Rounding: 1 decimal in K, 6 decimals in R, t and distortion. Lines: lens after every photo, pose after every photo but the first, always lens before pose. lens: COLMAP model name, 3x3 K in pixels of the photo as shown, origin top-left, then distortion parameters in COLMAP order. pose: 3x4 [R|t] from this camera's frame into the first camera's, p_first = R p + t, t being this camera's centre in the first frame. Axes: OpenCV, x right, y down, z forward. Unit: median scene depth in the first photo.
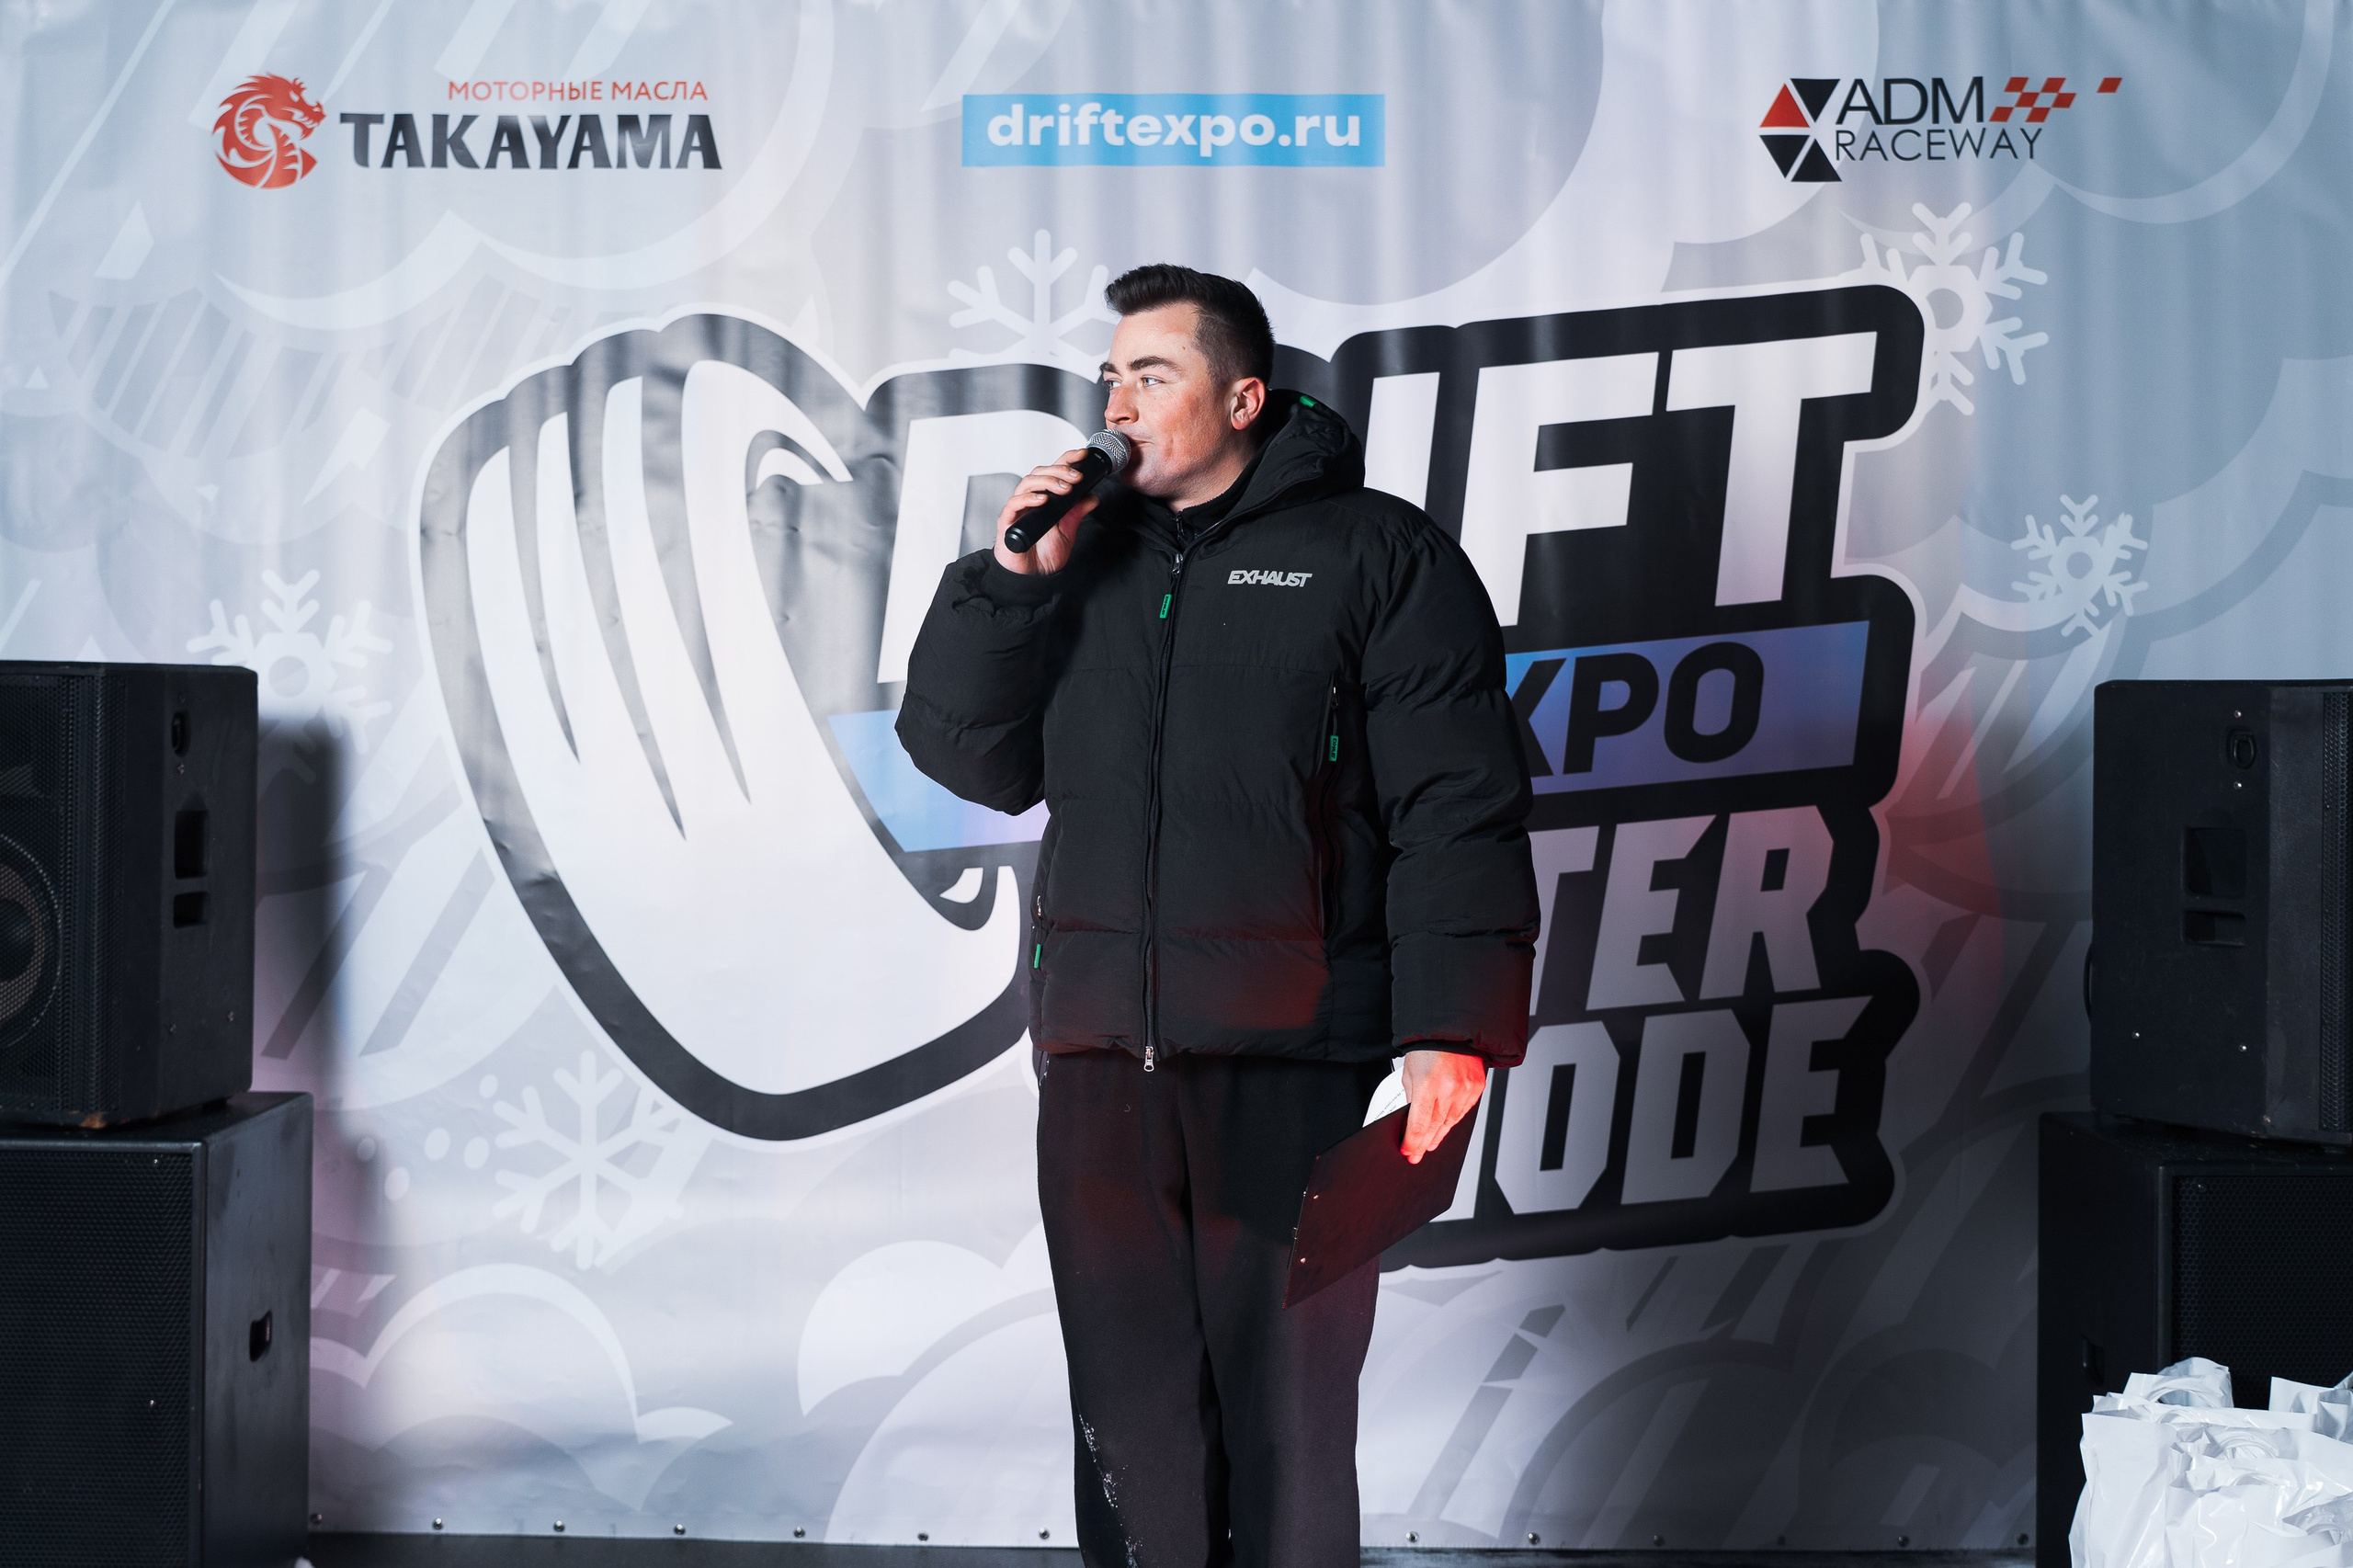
lens RADIAL K [[2759.0, 0, 1175.9], [0, 2759.0, 772.1], [0, 0, 1]] dist [-0.066810, -0.001011]
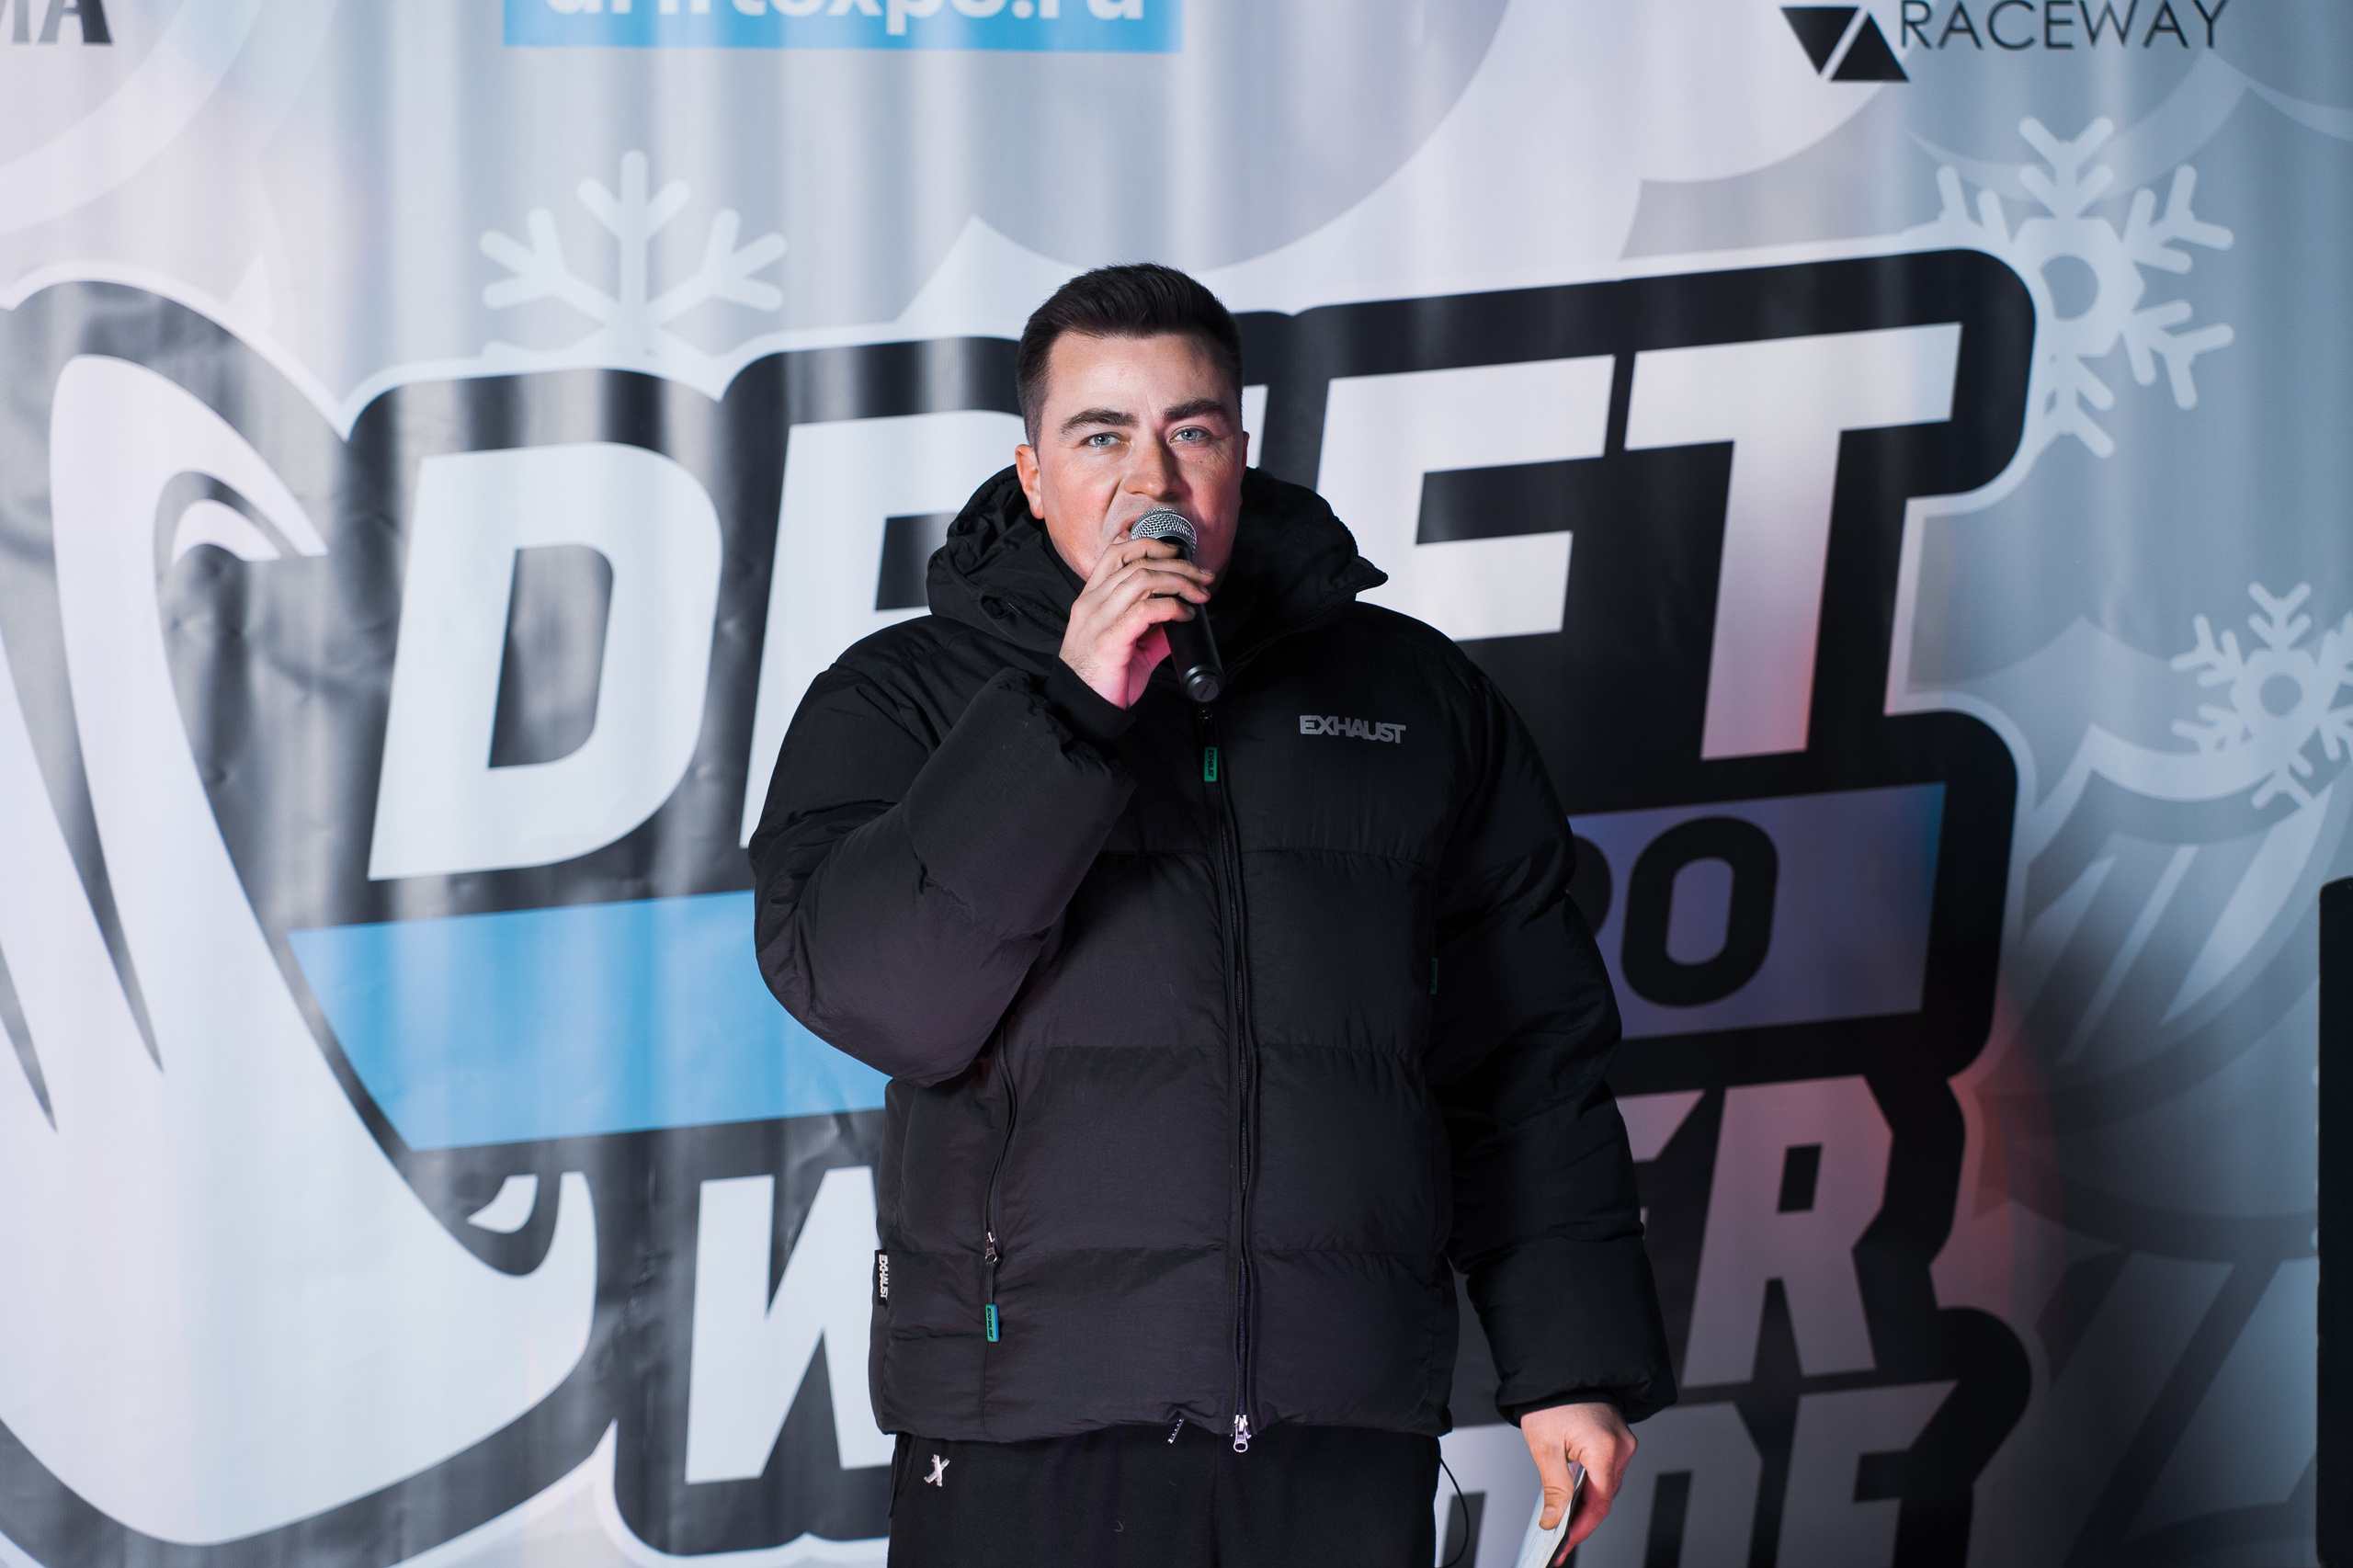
lens RADIAL K [[5715.4, 0, 1121.2], [0, 5715.4, 787.4], [0, 0, 1]] dist [0.026629, -0.248886]
pose [[0.998872, 0.003061, 0.047390, 0.000929], [-0.001351, 0.999348, -0.036069, -0.006484], [-0.047470, 0.035964, 0.998225, -0.297898]]
